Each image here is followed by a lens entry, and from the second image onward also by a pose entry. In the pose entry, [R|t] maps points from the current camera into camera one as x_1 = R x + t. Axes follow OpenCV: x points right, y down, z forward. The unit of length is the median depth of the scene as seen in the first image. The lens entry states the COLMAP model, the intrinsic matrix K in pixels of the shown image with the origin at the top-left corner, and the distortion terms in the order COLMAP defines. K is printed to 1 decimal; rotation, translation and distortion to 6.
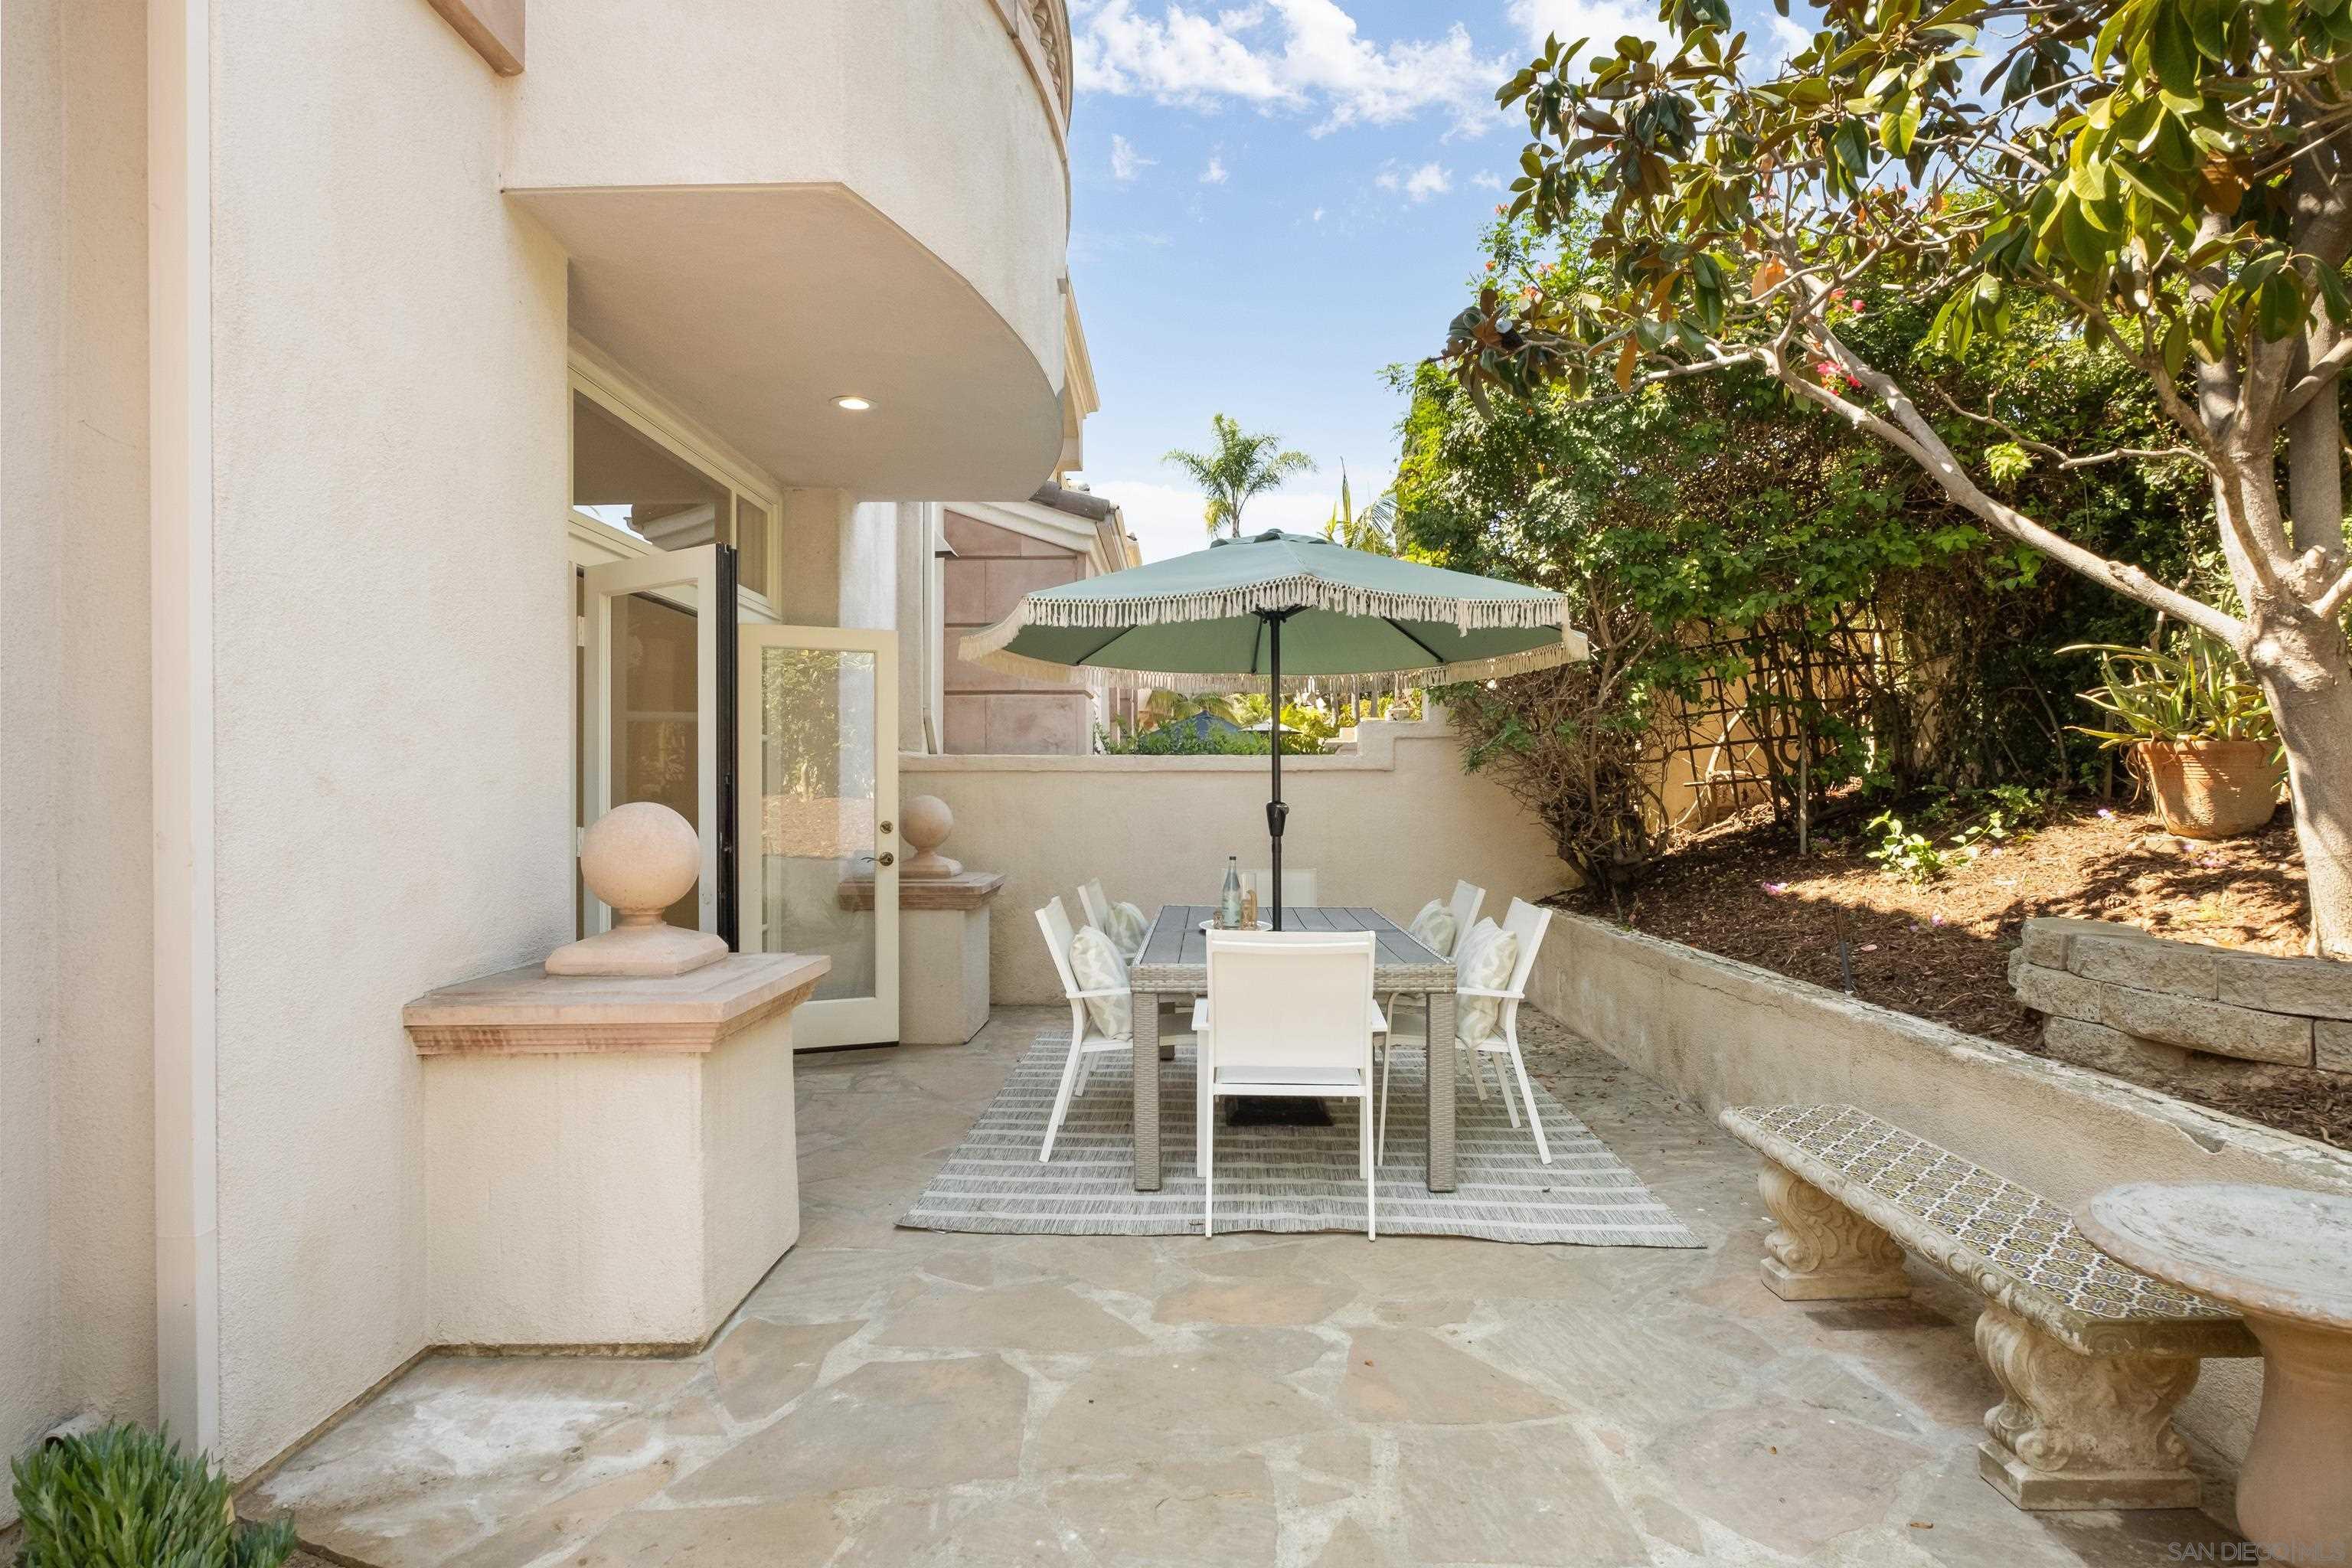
lens RADIAL K [[1260.2, 0, 1172.9], [0, 1260.2, 790.6], [0, 0, 1]] dist [-0.003890, 0.001963]
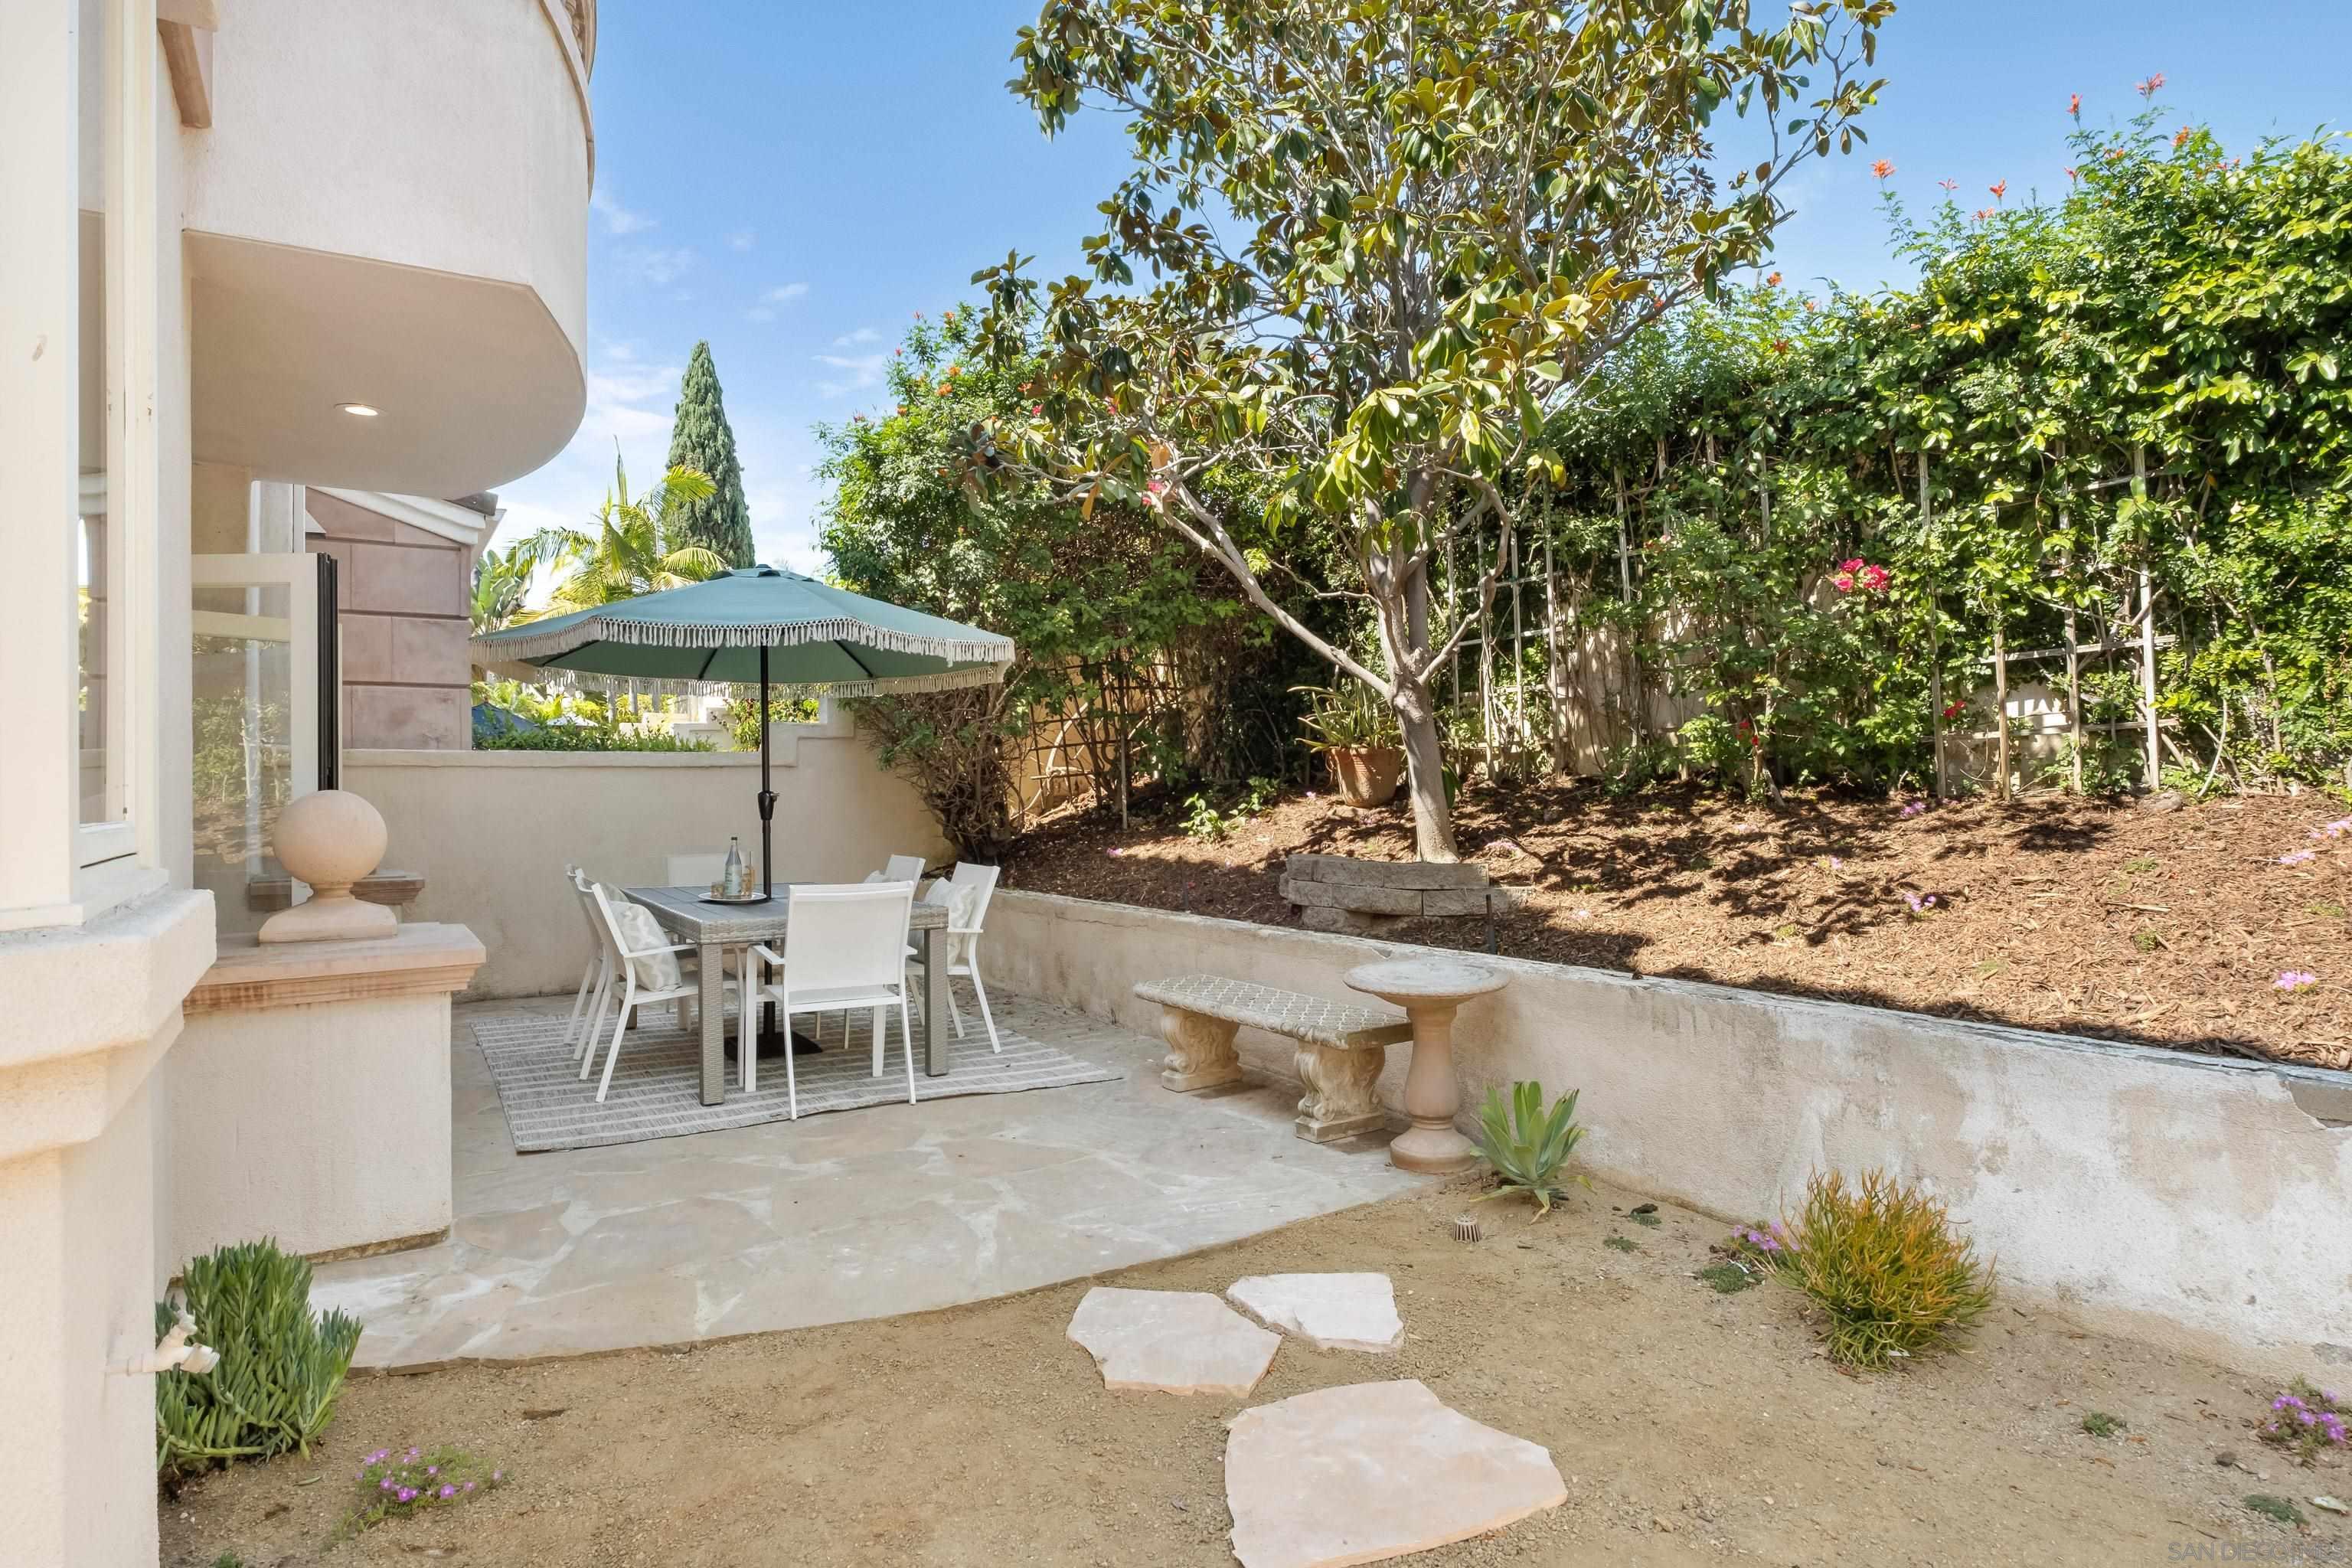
lens RADIAL K [[1330.5, 0, 1176.0], [0, 1330.5, 784.0], [0, 0, 1]] dist [-0.005079, -0.000461]
pose [[0.838382, -0.004907, 0.545062, -0.349907], [0.007600, 0.999968, -0.002687, 0.010158], [-0.545031, 0.006395, 0.838392, -0.340342]]
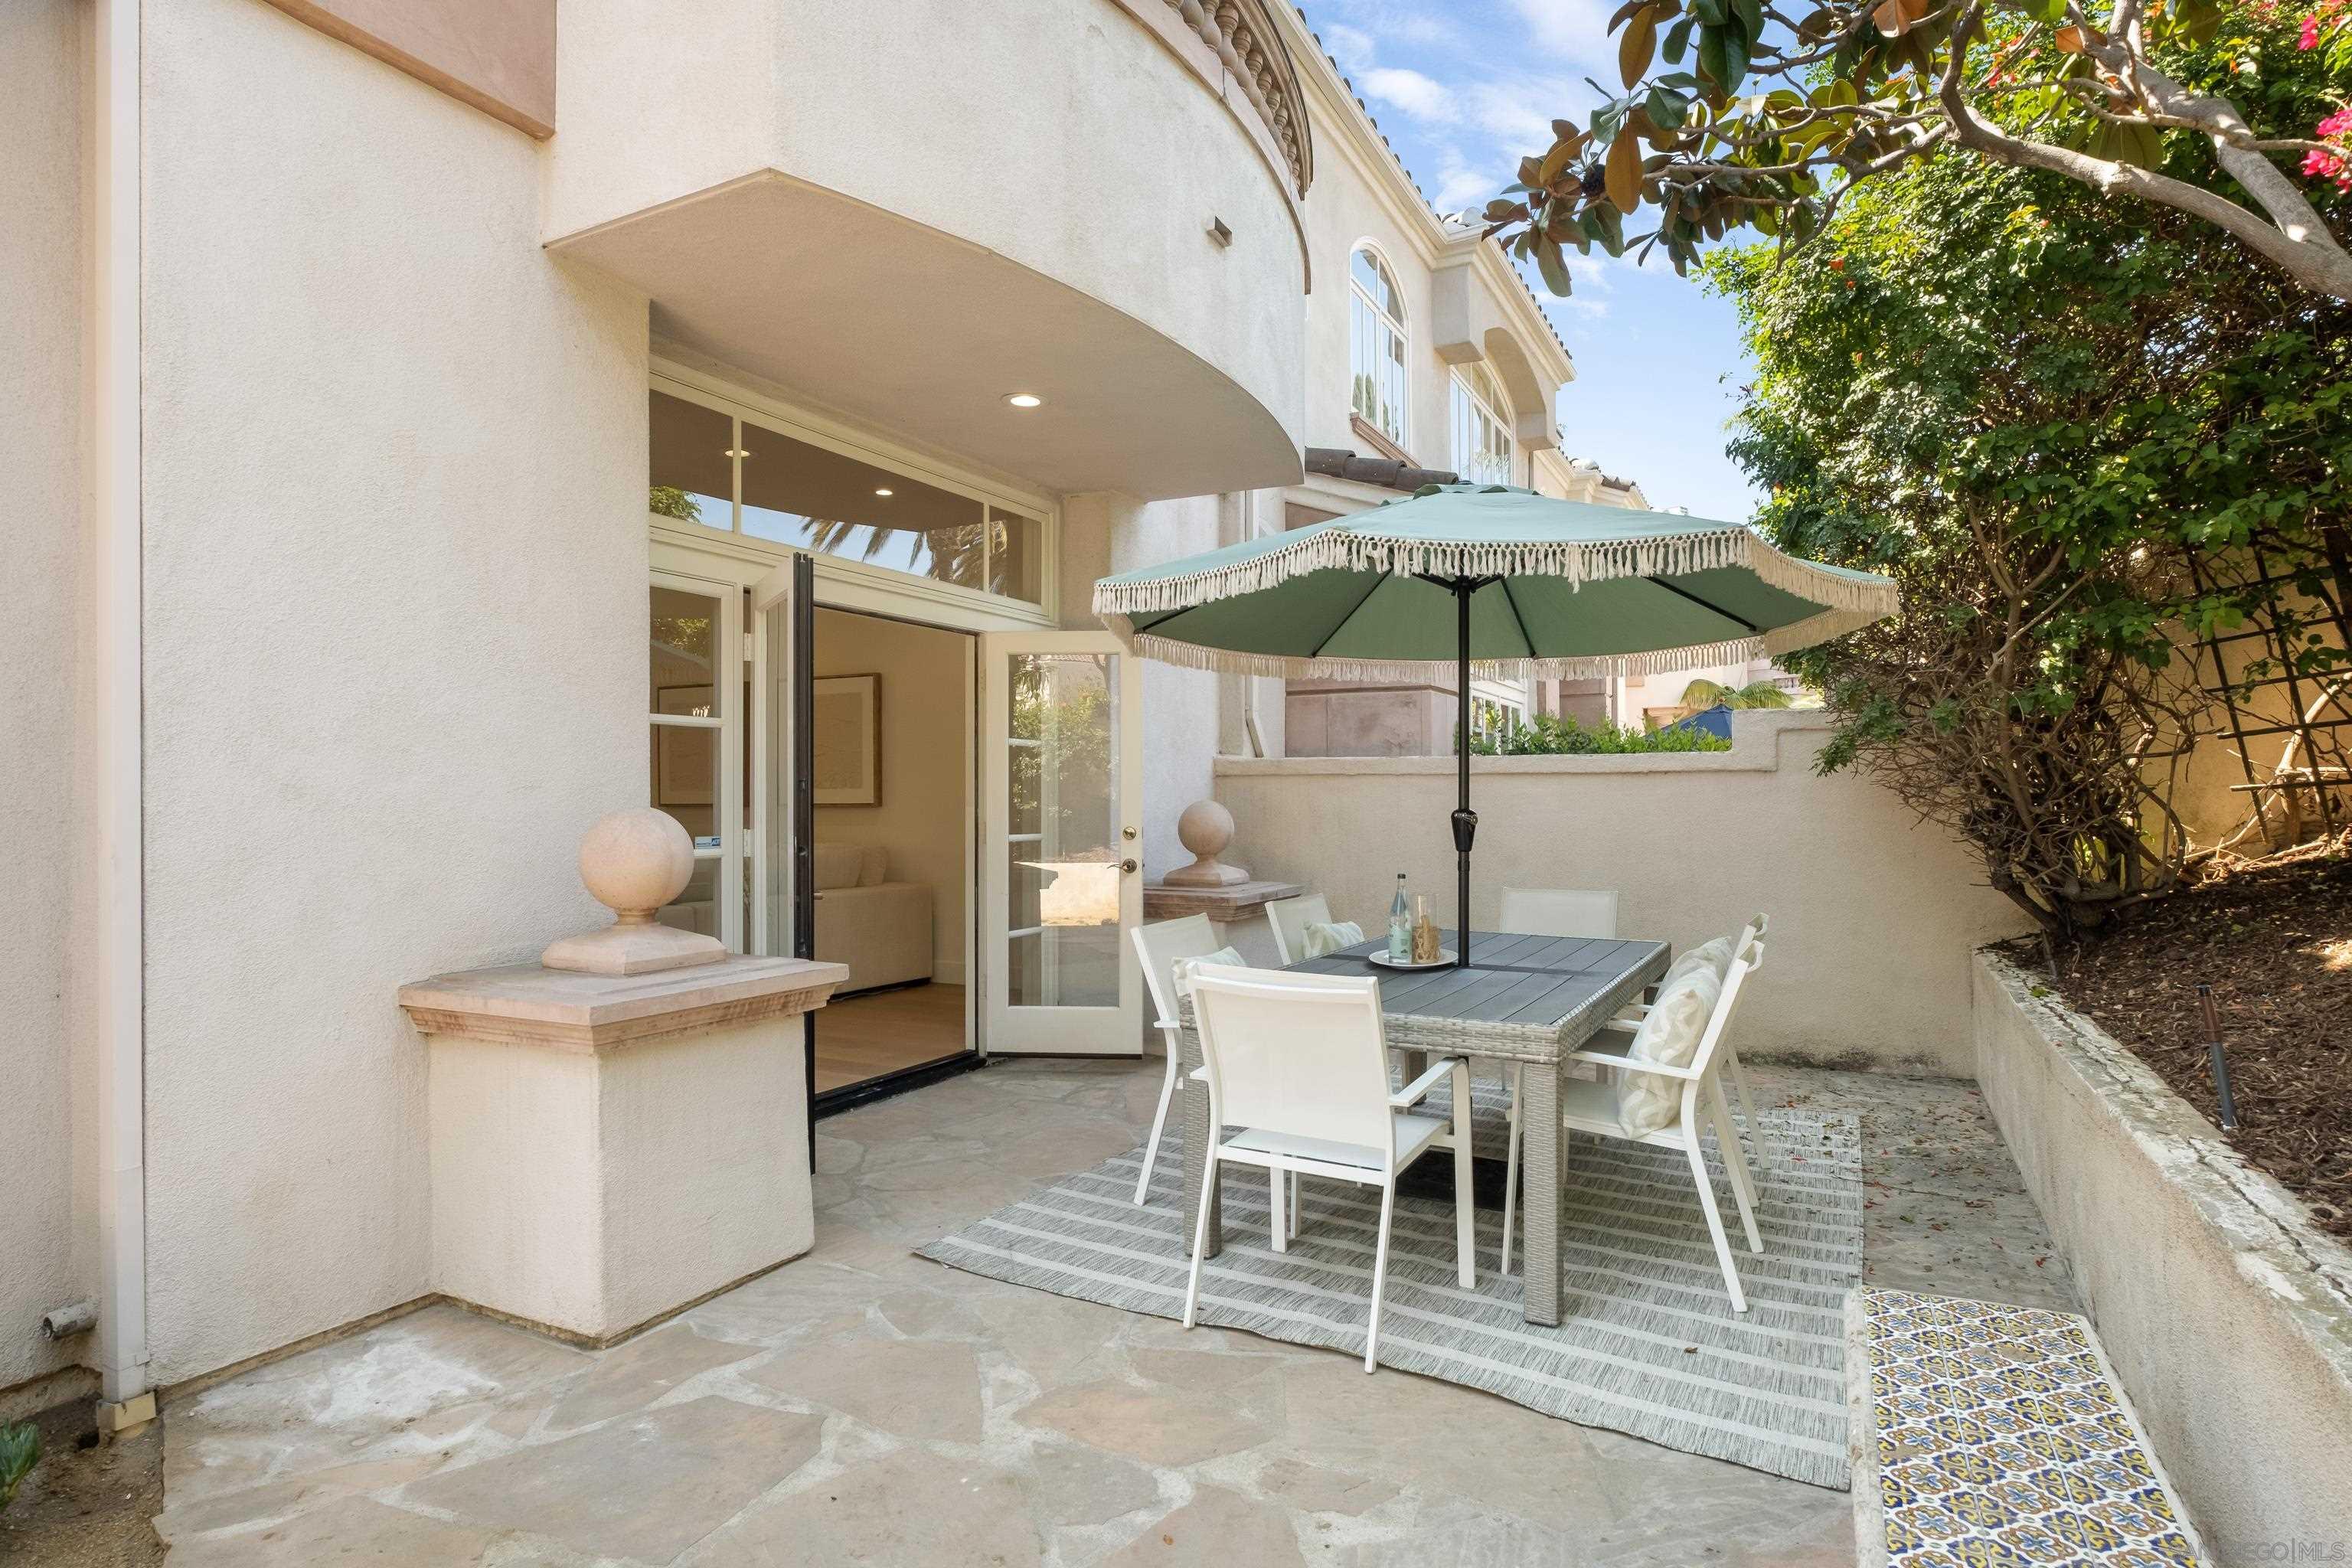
lens RADIAL K [[1252.0, 0, 1175.0], [0, 1252.0, 795.9], [0, 0, 1]] dist [-0.003958, 0.001007]
pose [[0.889924, 0.001742, -0.456106, 0.359279], [-0.001249, 0.999998, 0.001383, -0.001335], [0.456107, -0.000661, 0.889925, 0.226368]]
